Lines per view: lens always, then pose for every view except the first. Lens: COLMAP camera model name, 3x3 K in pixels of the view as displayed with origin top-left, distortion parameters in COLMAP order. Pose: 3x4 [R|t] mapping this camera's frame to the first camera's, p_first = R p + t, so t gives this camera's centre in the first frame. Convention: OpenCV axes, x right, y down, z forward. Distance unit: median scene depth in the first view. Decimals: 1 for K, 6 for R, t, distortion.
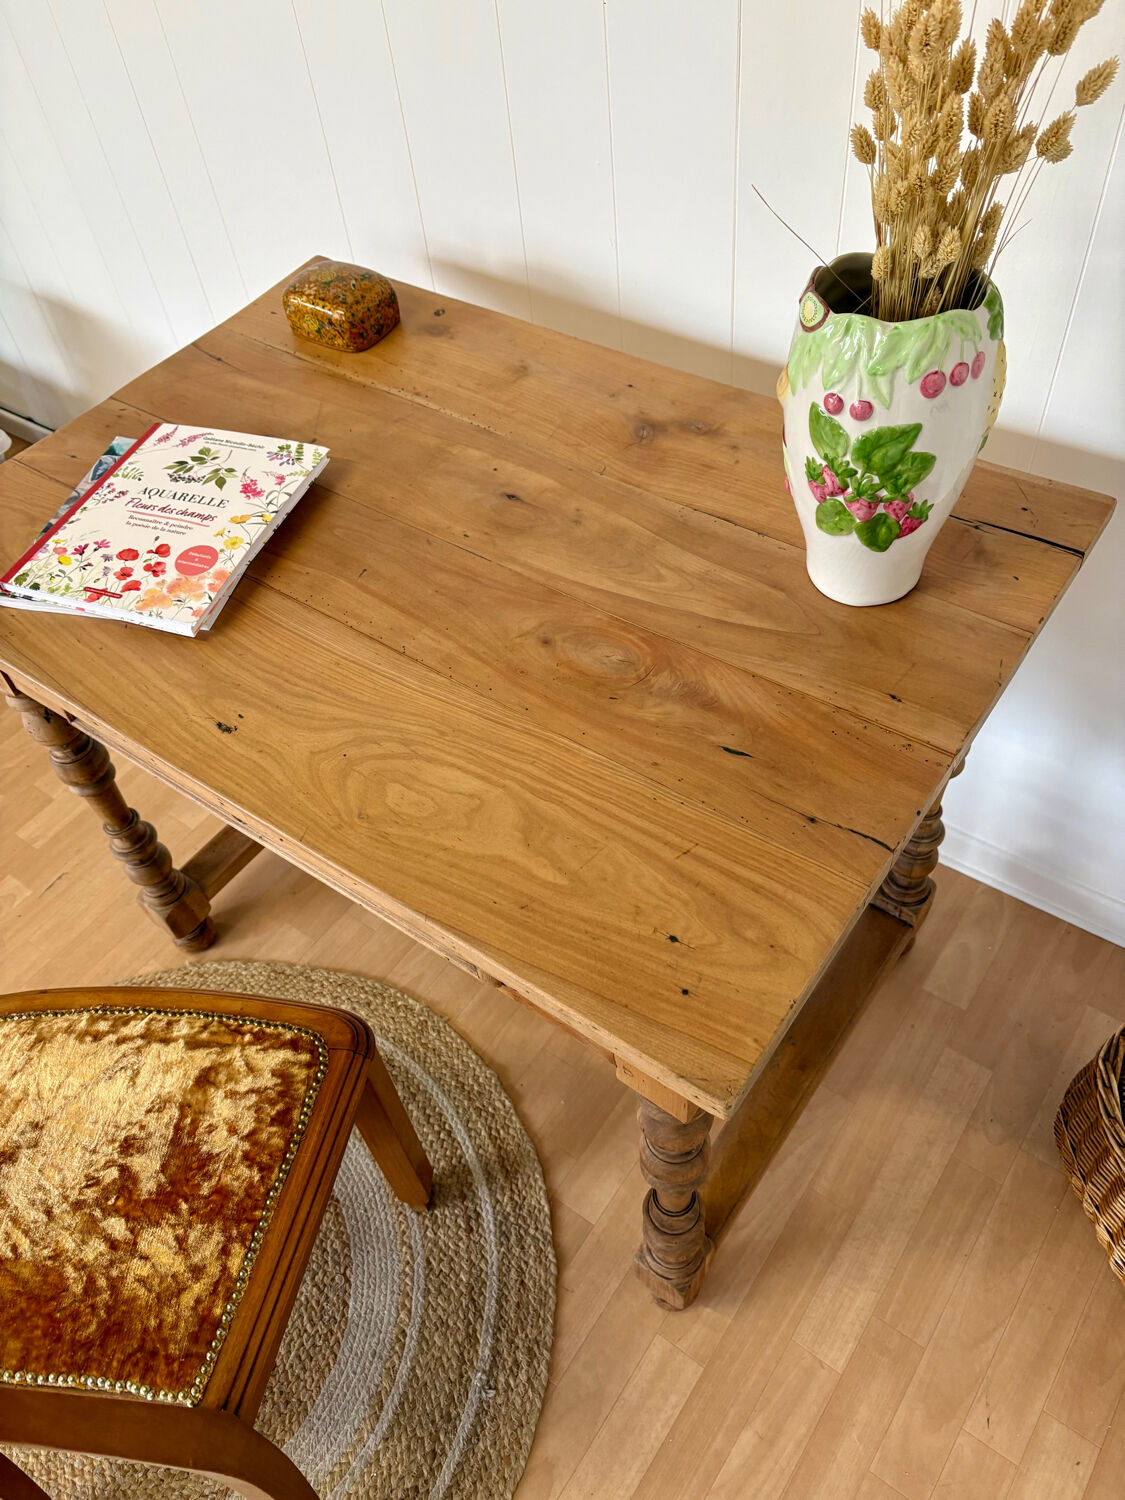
lens RADIAL K [[1158.4, 0, 555.8], [0, 1158.4, 754.1], [0, 0, 1]] dist [0.020955, -0.000104]
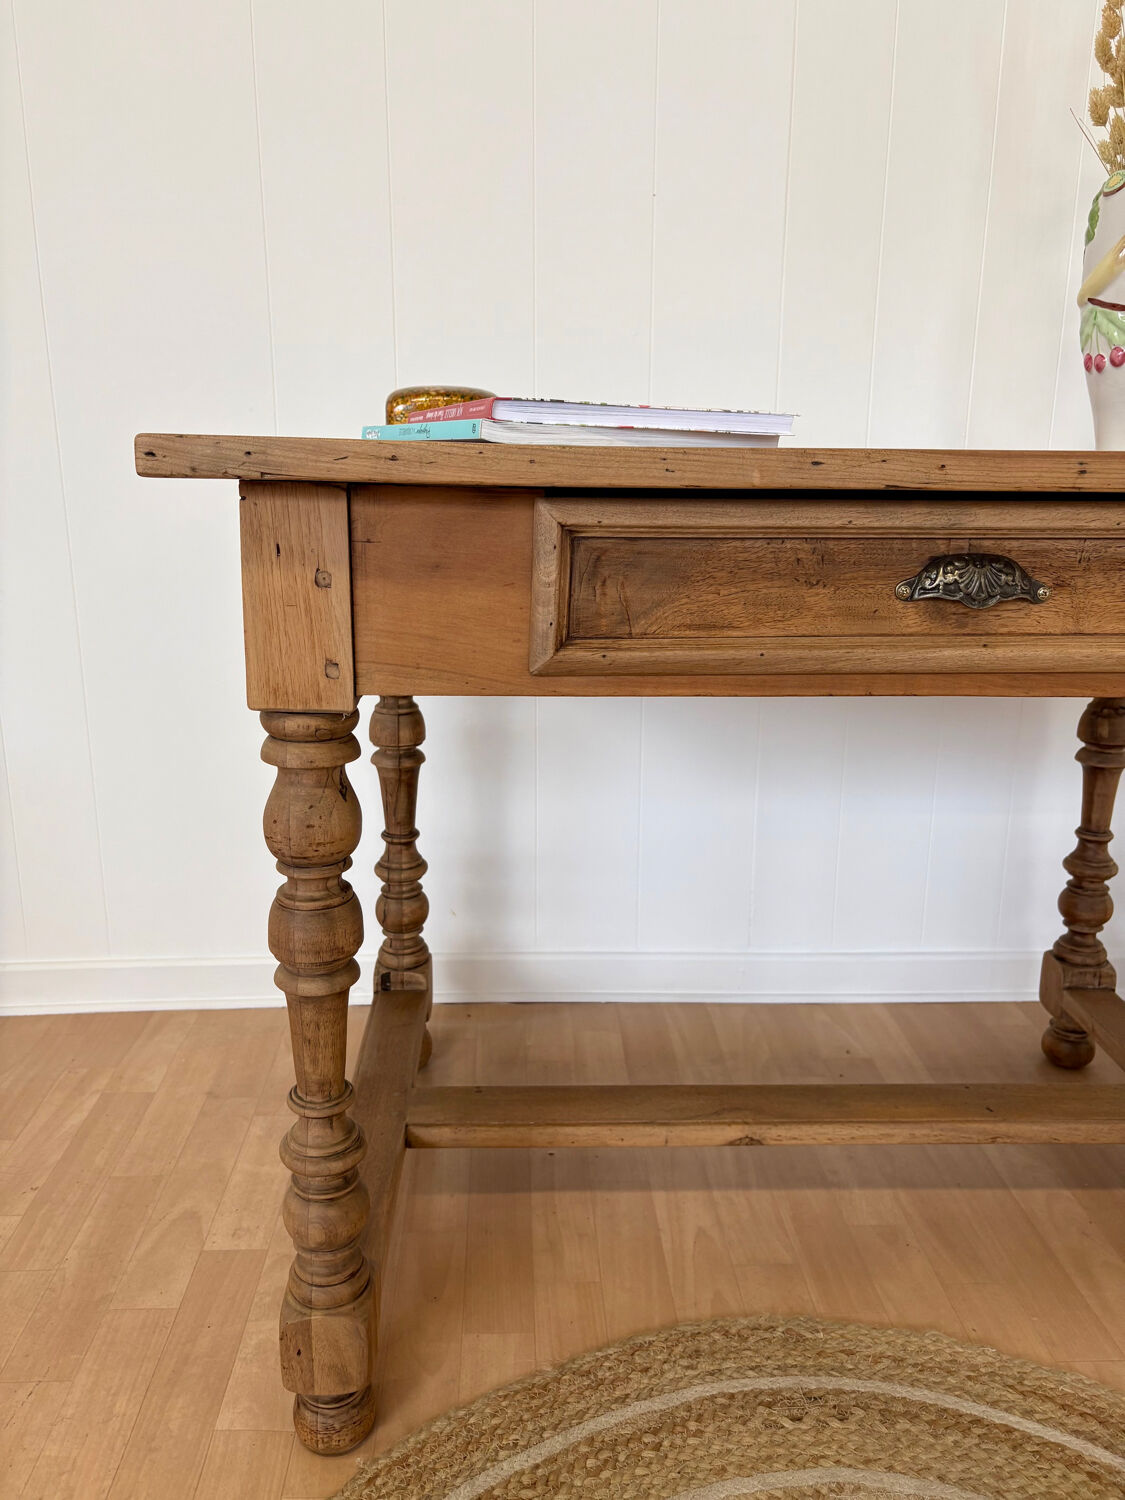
lens RADIAL K [[1136.8, 0, 563.8], [0, 1136.8, 754.3], [0, 0, 1]] dist [0.085470, -0.102467]
pose [[0.773206, -0.063024, 0.631015, -0.883352], [0.428119, 0.785949, -0.446092, 0.320642], [-0.467831, 0.615071, 0.634683, 0.703012]]
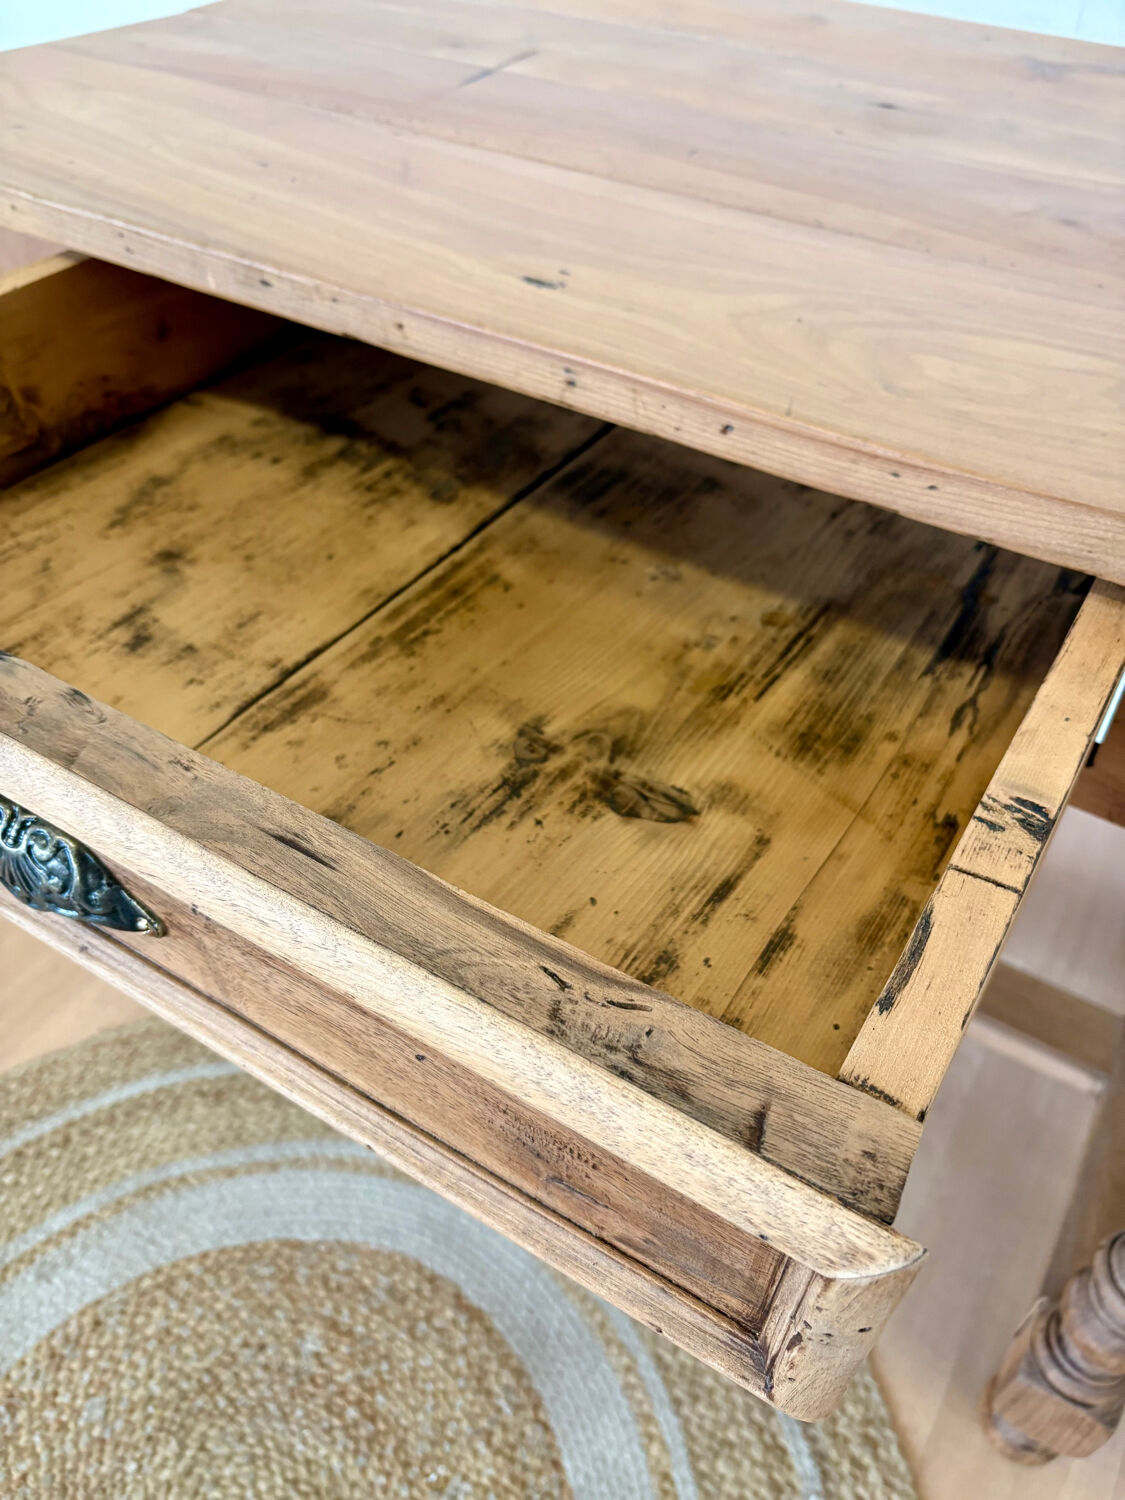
lens RADIAL K [[1185.9, 0, 566.5], [0, 1185.9, 760.4], [0, 0, 1]] dist [0.005807, -0.005990]
pose [[0.990981, 0.032338, 0.130041, -0.304887], [-0.017630, 0.993473, -0.112699, 0.224806], [-0.132837, 0.109390, 0.985083, 0.460206]]
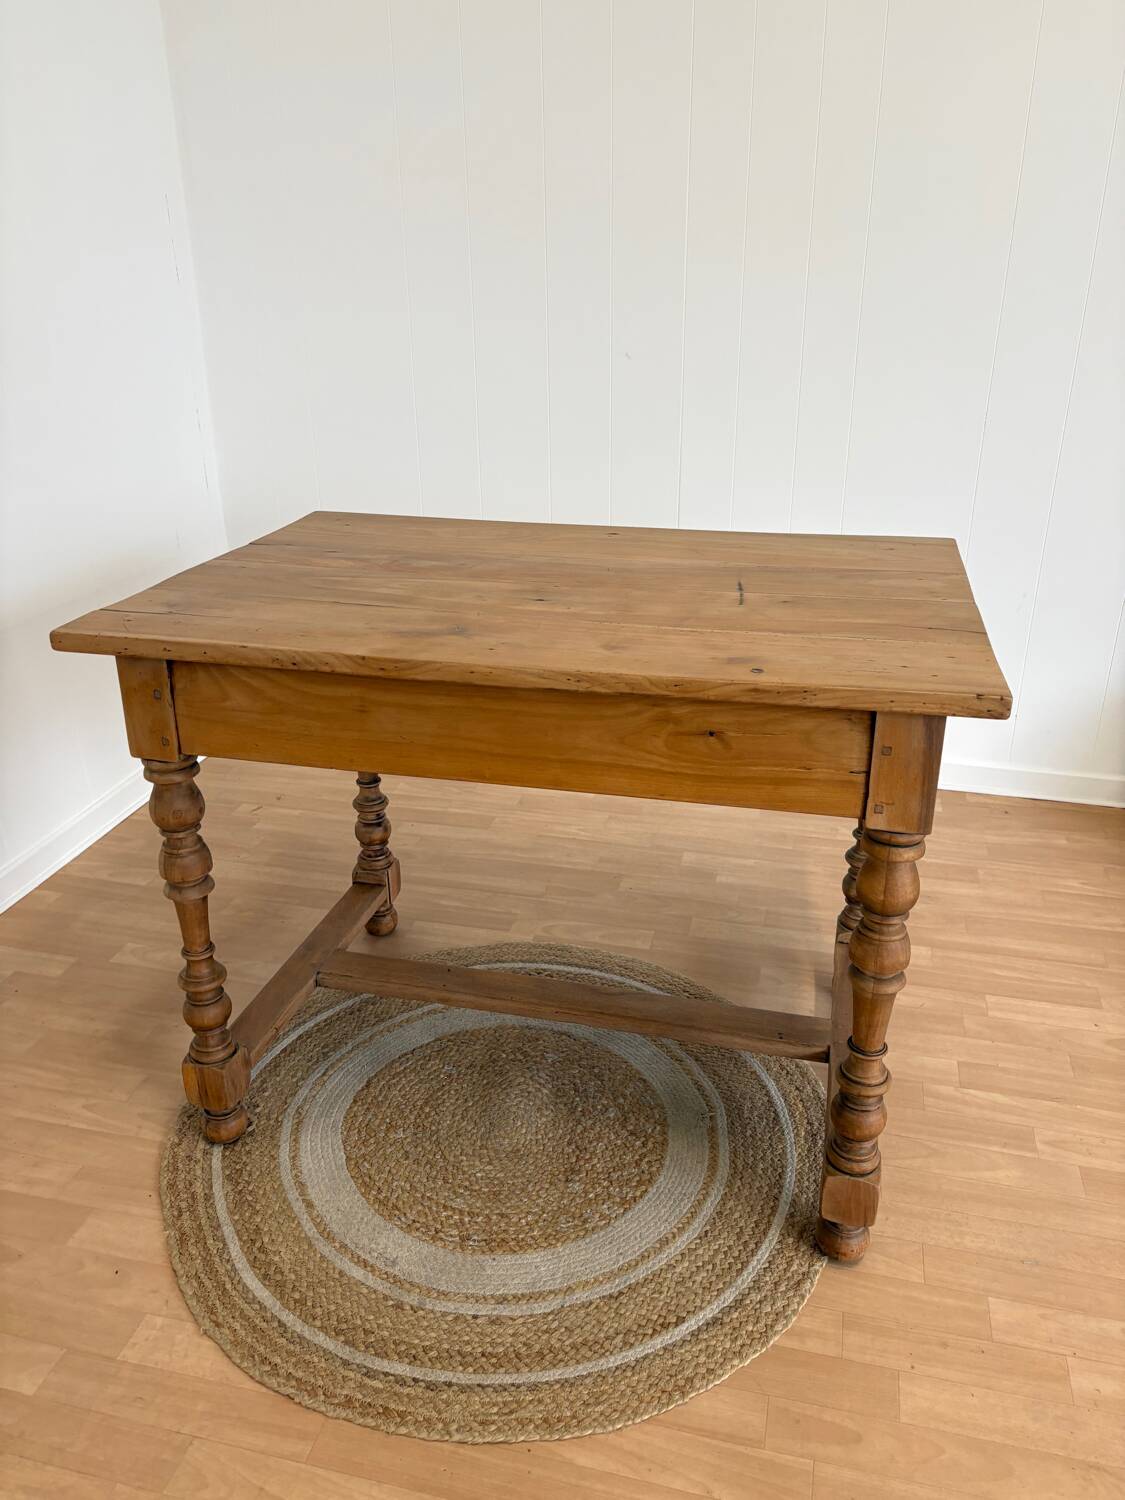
lens RADIAL K [[1151.7, 0, 562.5], [0, 1151.7, 750.0], [0, 0, 1]] dist [0.012685, 0.006506]
pose [[-0.377176, -0.287335, 0.880441, -1.637220], [0.733702, 0.487427, 0.473388, -0.264680], [-0.565172, 0.824532, 0.026973, 0.783912]]
